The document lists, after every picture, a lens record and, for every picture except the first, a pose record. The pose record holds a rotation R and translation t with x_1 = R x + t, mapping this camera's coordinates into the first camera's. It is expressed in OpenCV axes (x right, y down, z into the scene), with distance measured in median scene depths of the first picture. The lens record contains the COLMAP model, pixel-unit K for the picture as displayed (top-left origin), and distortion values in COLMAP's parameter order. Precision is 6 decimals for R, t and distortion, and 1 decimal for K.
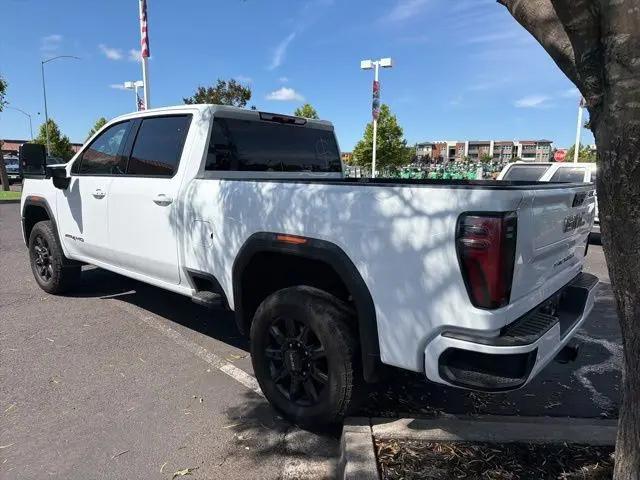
lens RADIAL K [[458.1, 0, 320.1], [0, 458.1, 236.7], [0, 0, 1]] dist [0.047792, -0.053880]
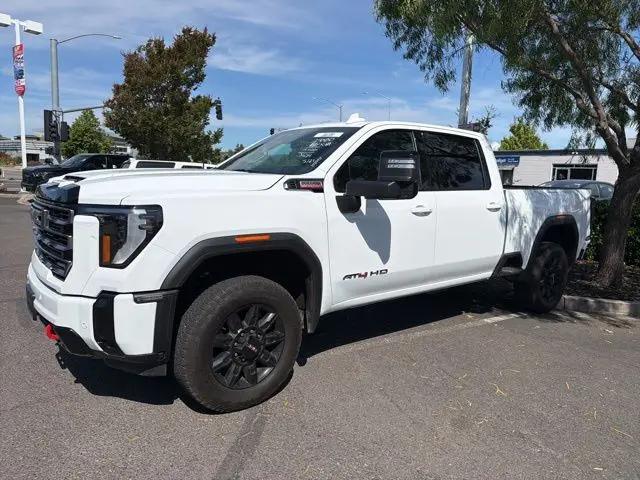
lens RADIAL K [[458.1, 0, 320.1], [0, 458.1, 236.7], [0, 0, 1]] dist [0.047792, -0.053880]
pose [[0.190977, -0.131598, 0.972733, -1.736359], [0.134857, 0.985093, 0.106794, -0.204623], [-0.972287, 0.110785, 0.205877, 1.235449]]
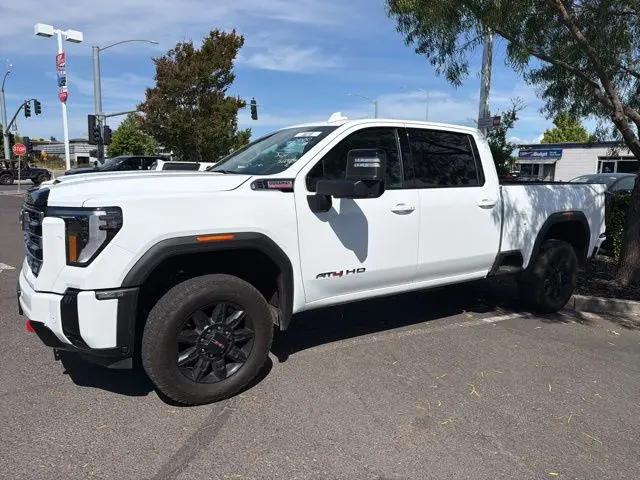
lens RADIAL K [[458.1, 0, 320.0], [0, 458.1, 240.0], [0, 0, 1]] dist [0.046618, -0.053890]
pose [[0.277586, -0.144712, 0.949739, -1.711768], [0.148483, 0.983173, 0.106408, -0.187749], [-0.949157, 0.111483, 0.294402, 1.088447]]
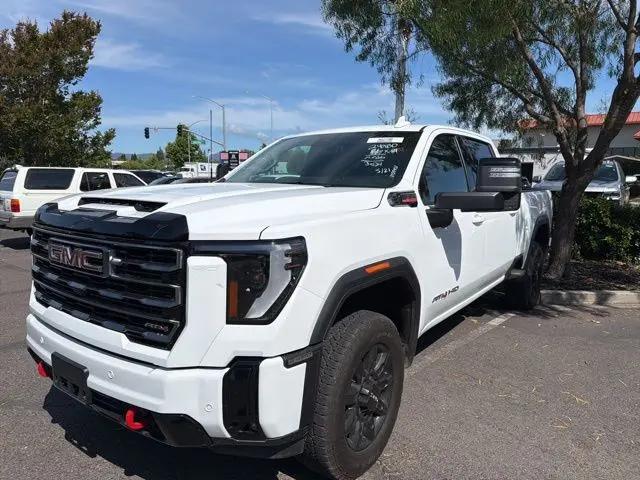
lens RADIAL K [[458.1, 0, 320.0], [0, 458.1, 240.0], [0, 0, 1]] dist [0.046618, -0.053890]
pose [[-0.083400, -0.140198, 0.986605, -1.617001], [0.157942, 0.975680, 0.151997, -0.288754], [-0.983920, 0.168503, -0.059228, 1.649463]]
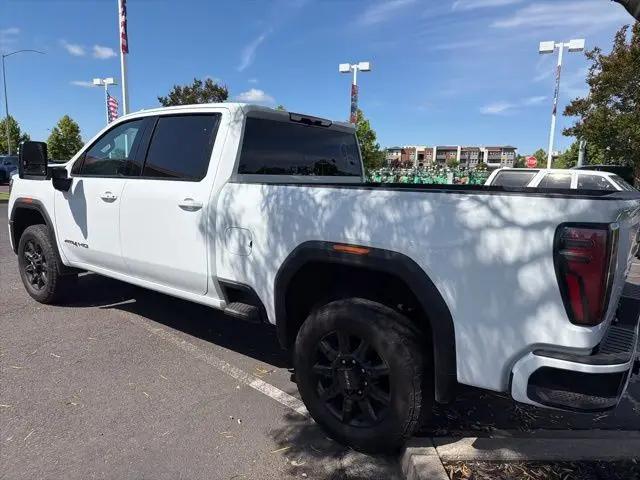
lens RADIAL K [[458.1, 0, 320.1], [0, 458.1, 236.7], [0, 0, 1]] dist [0.047792, -0.053880]
pose [[0.997449, 0.003955, 0.071276, -0.148451], [-0.003569, 0.999978, -0.005542, -0.011247], [-0.071297, 0.005274, 0.997441, 0.054726]]
